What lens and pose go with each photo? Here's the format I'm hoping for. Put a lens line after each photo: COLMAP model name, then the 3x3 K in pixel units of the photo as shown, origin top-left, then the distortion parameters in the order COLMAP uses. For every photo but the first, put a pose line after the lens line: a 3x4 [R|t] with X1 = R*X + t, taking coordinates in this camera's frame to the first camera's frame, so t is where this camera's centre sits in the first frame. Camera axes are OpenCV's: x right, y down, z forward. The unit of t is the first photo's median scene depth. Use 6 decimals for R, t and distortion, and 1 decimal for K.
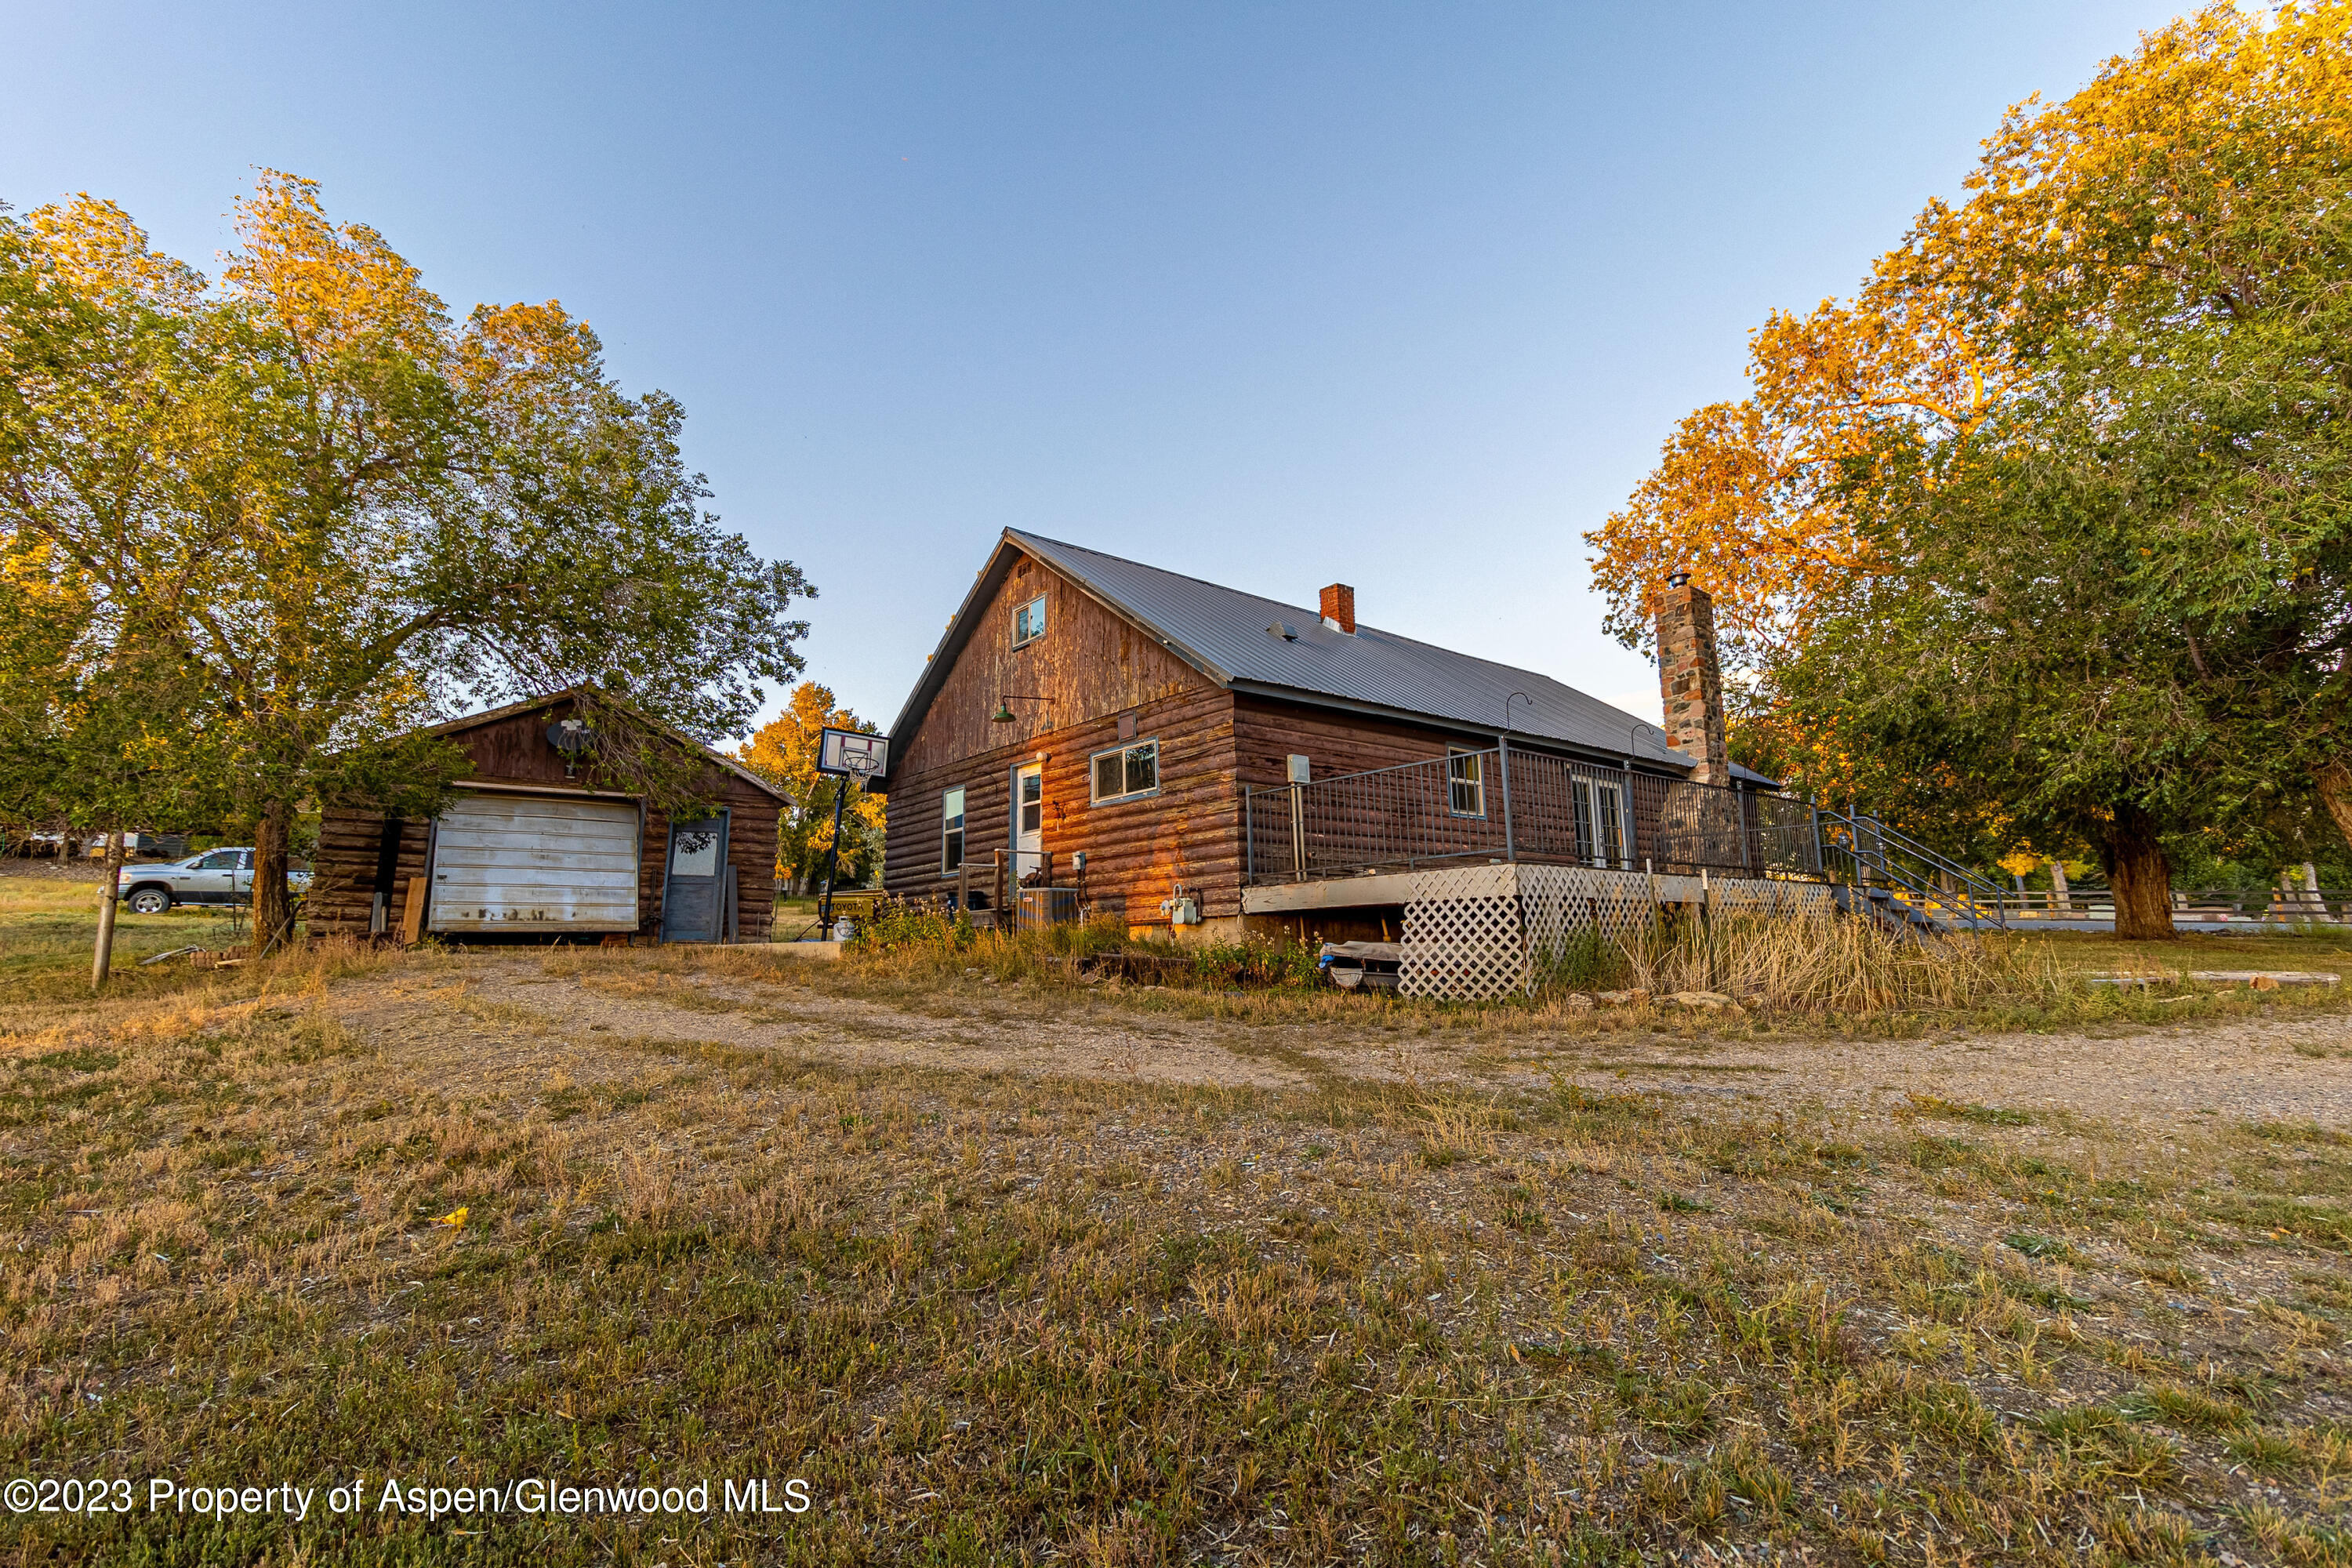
lens RADIAL K [[1080.7, 0, 1189.7], [0, 1080.7, 774.6], [0, 0, 1]] dist [-0.000084, 0.001076]
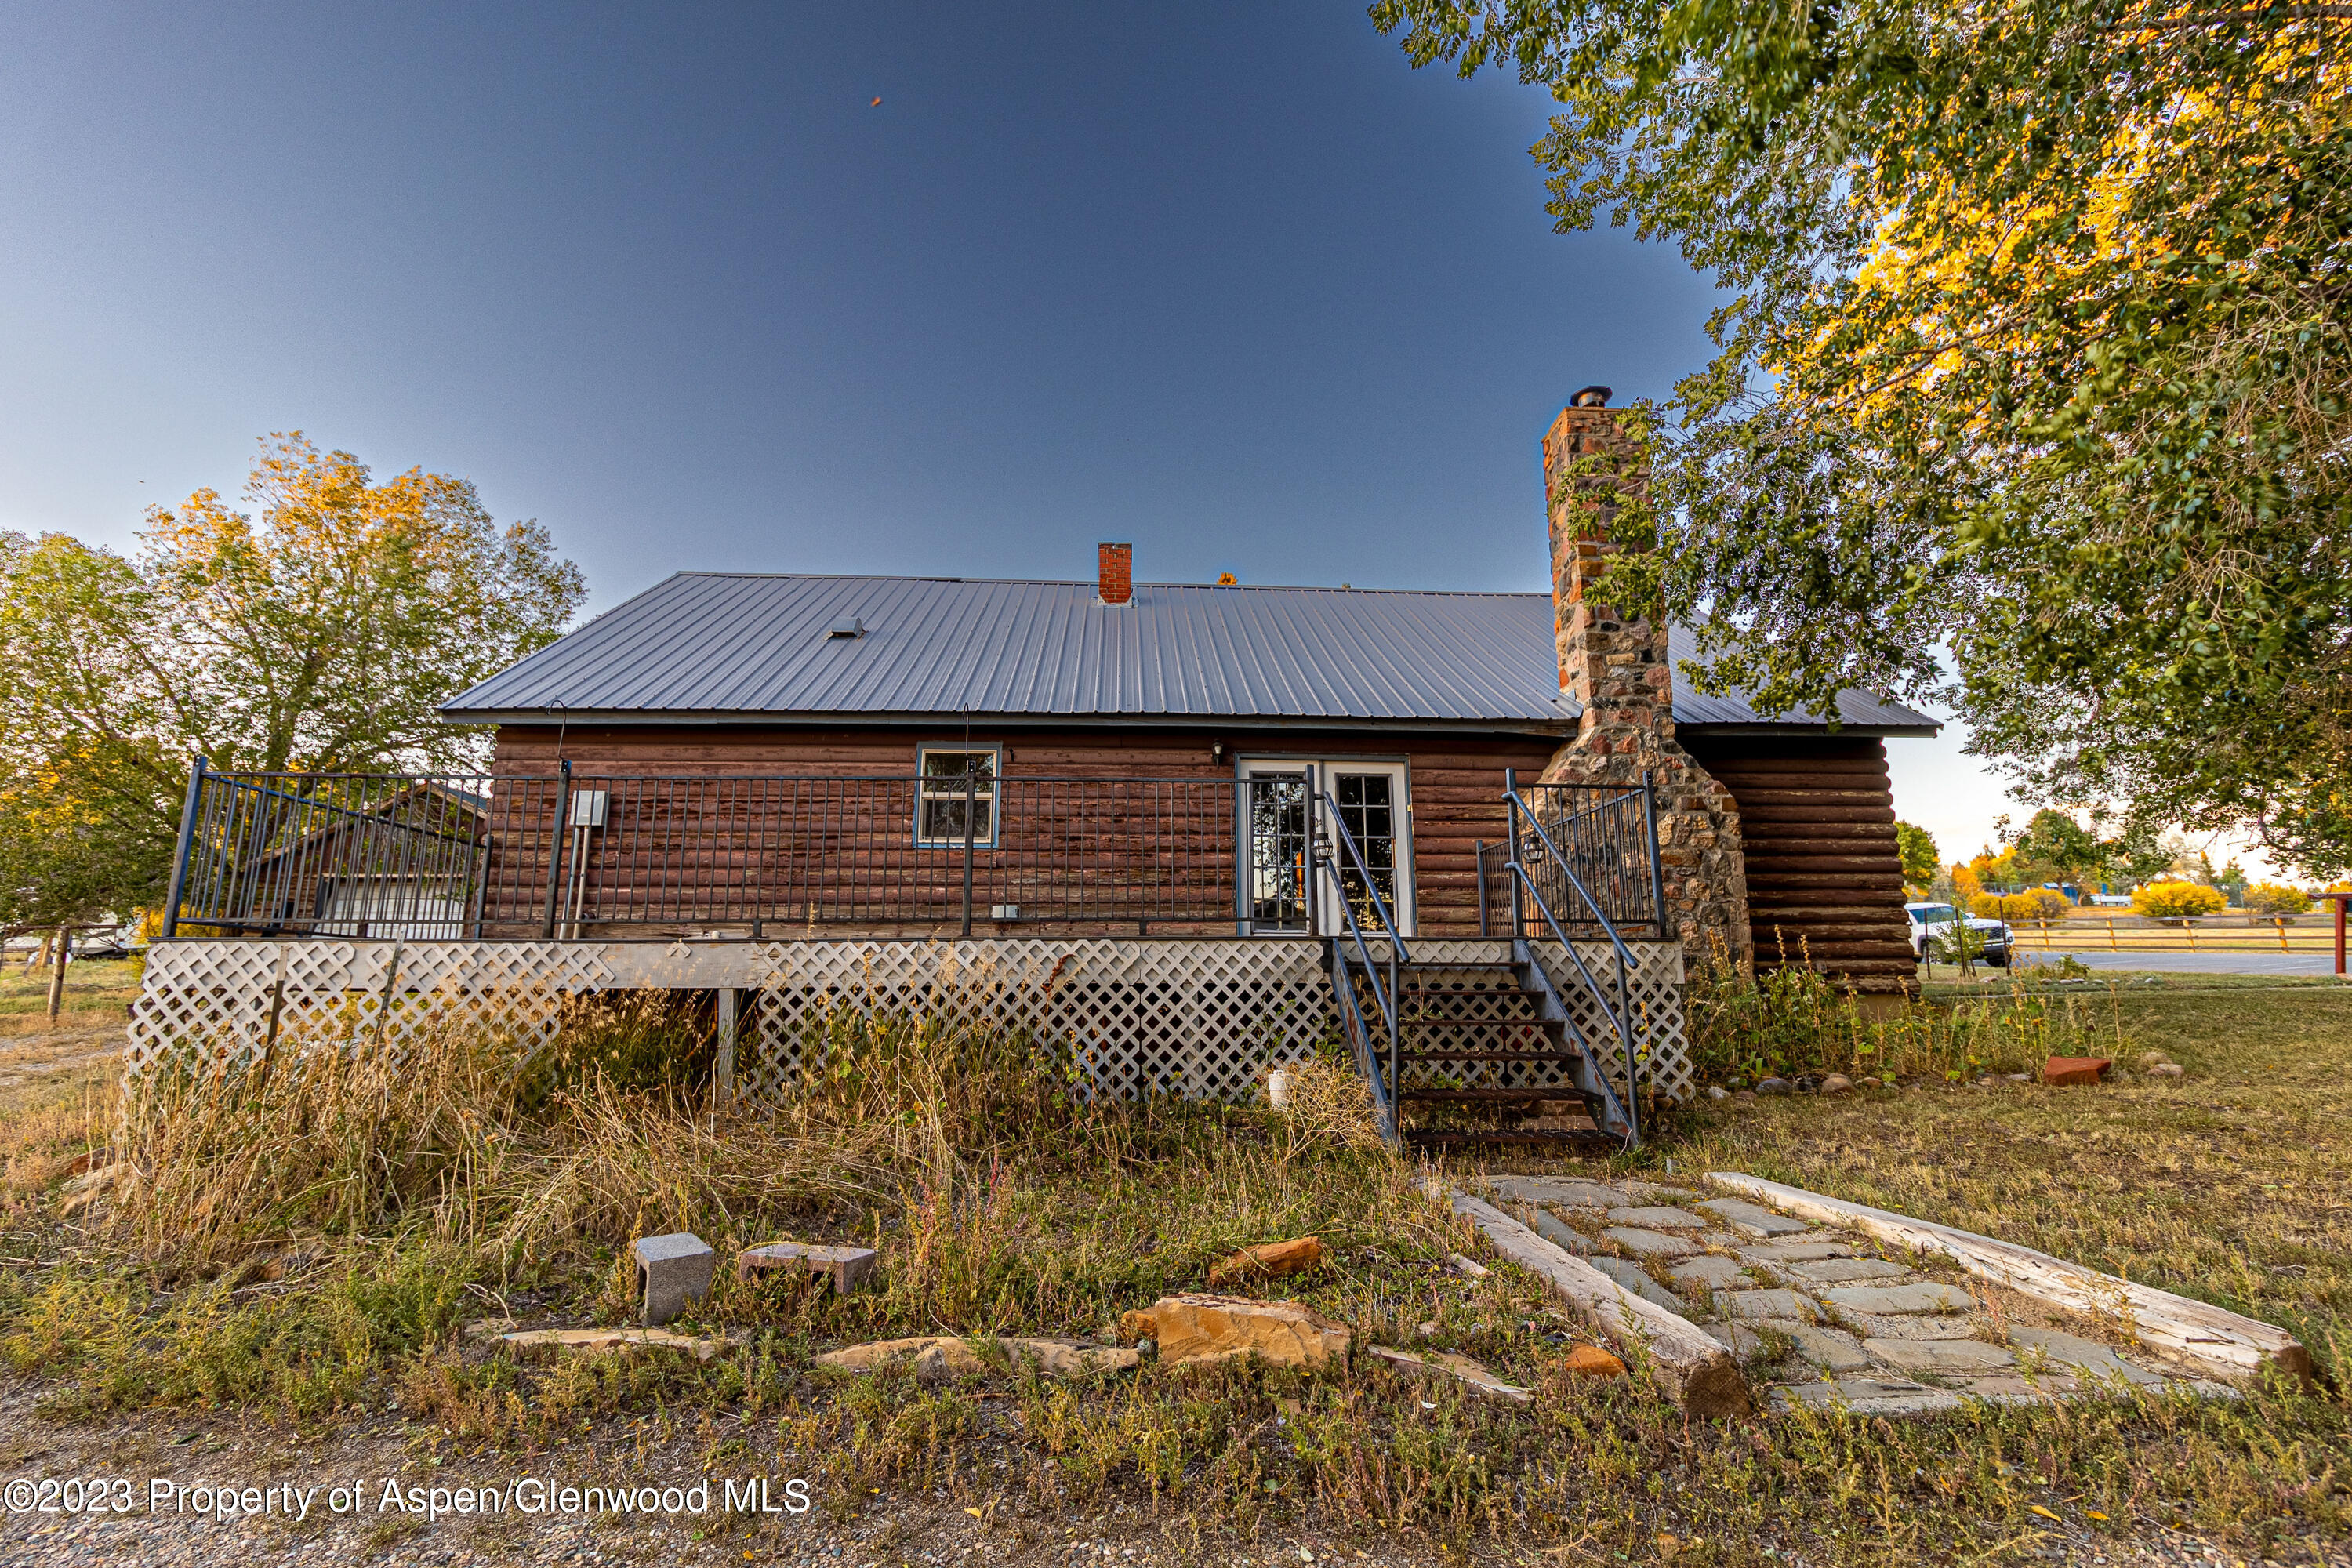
lens RADIAL K [[1080.7, 0, 1189.7], [0, 1080.7, 774.6], [0, 0, 1]] dist [-0.000084, 0.001076]
pose [[0.749568, -0.111186, -0.652523, 0.773882], [0.074050, 0.993689, -0.084256, 0.056313], [0.657773, 0.014836, 0.753070, 0.608880]]
